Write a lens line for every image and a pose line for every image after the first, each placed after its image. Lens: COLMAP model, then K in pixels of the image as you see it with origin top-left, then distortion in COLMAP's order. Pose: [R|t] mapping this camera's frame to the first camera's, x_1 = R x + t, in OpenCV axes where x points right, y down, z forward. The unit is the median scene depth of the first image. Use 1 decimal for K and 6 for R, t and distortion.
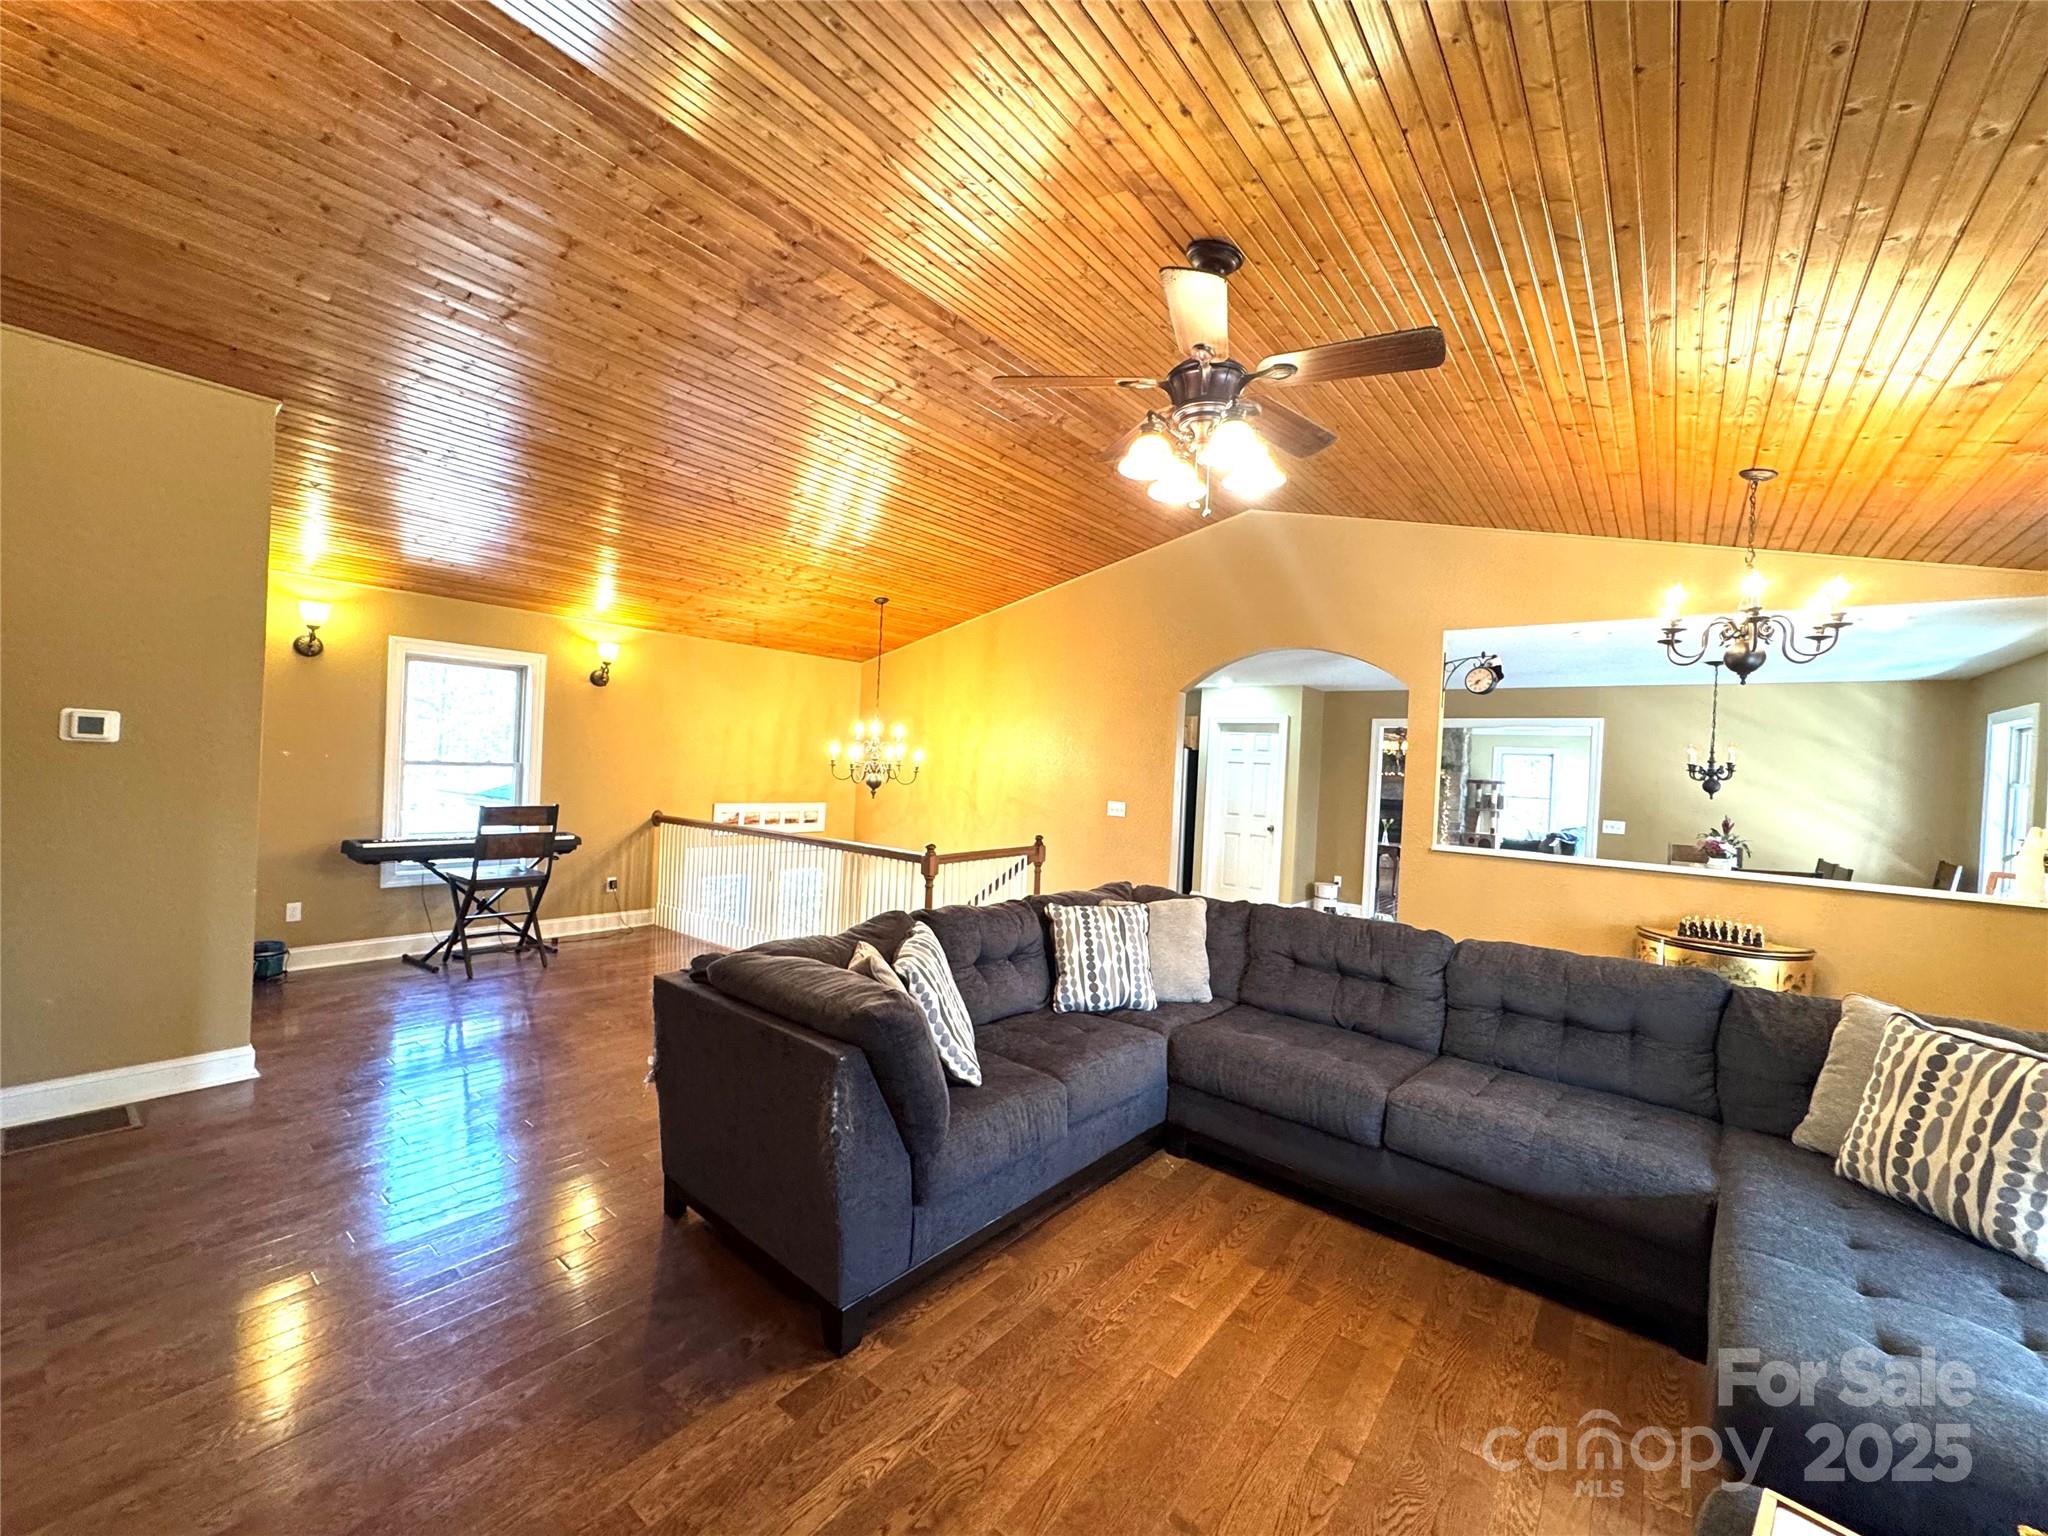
lens RADIAL K [[817.9, 0, 1024.0], [0, 817.9, 769.6], [0, 0, 1]] dist [-0.001986, 0.000390]
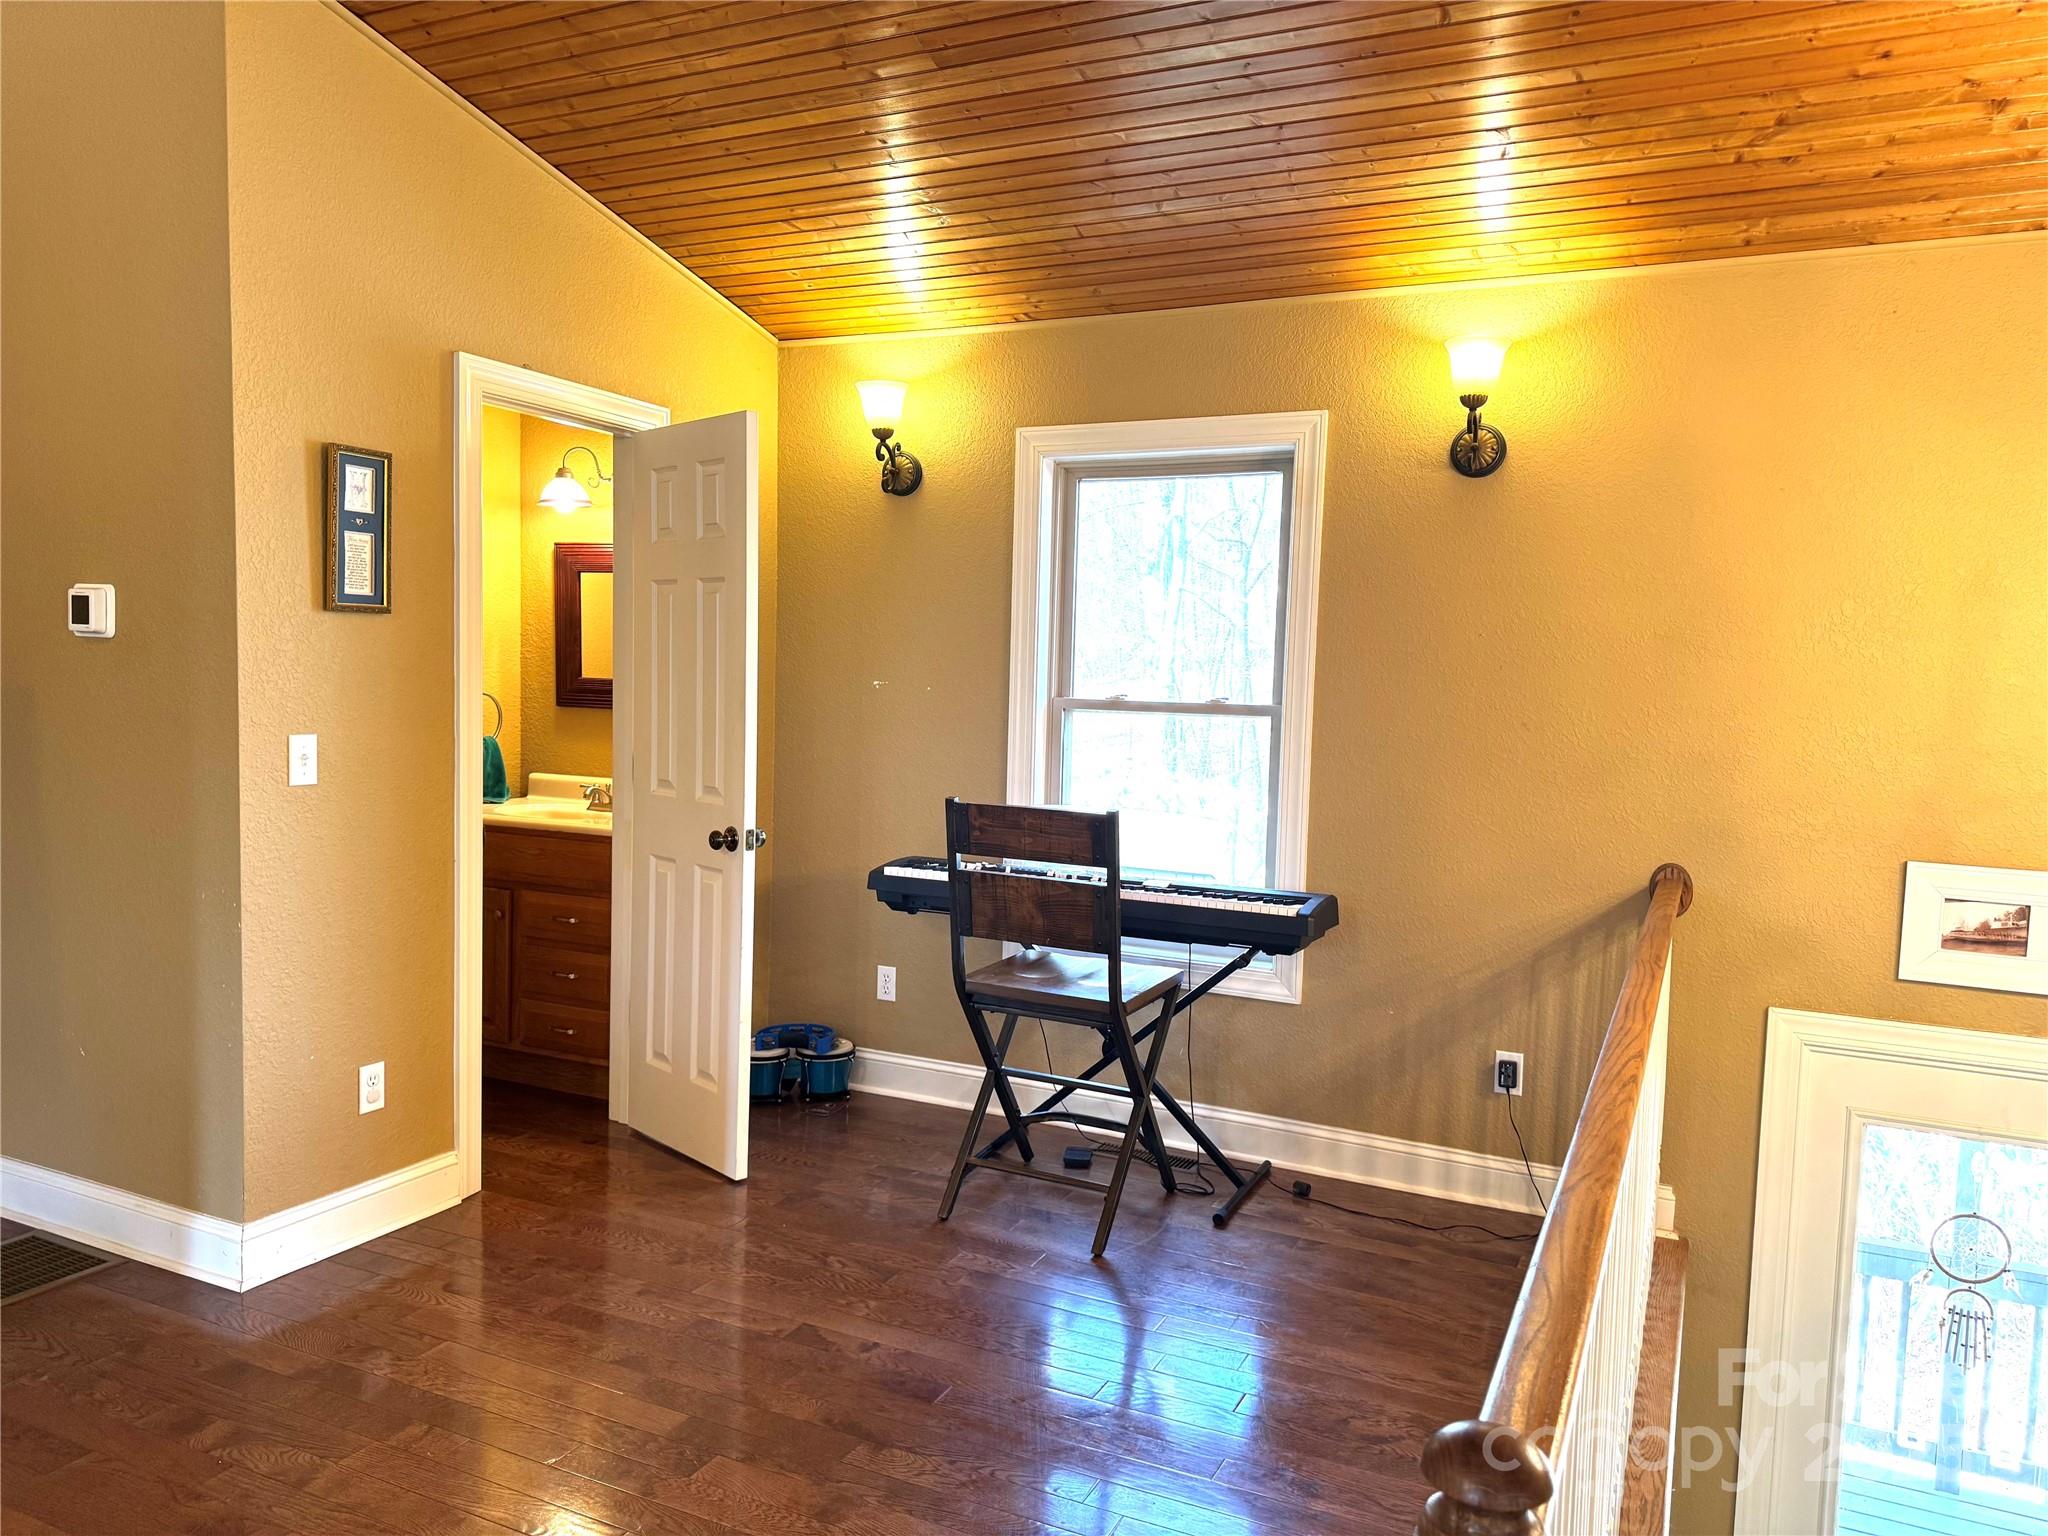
lens RADIAL K [[1431.3, 0, 1022.6], [0, 1431.3, 772.3], [0, 0, 1]] dist [0.029948, -0.029980]
pose [[0.217838, 0.028486, -0.975569, 0.039322], [-0.026858, 0.999370, 0.023183, 0.022278], [0.975615, 0.021151, 0.218466, 1.445972]]
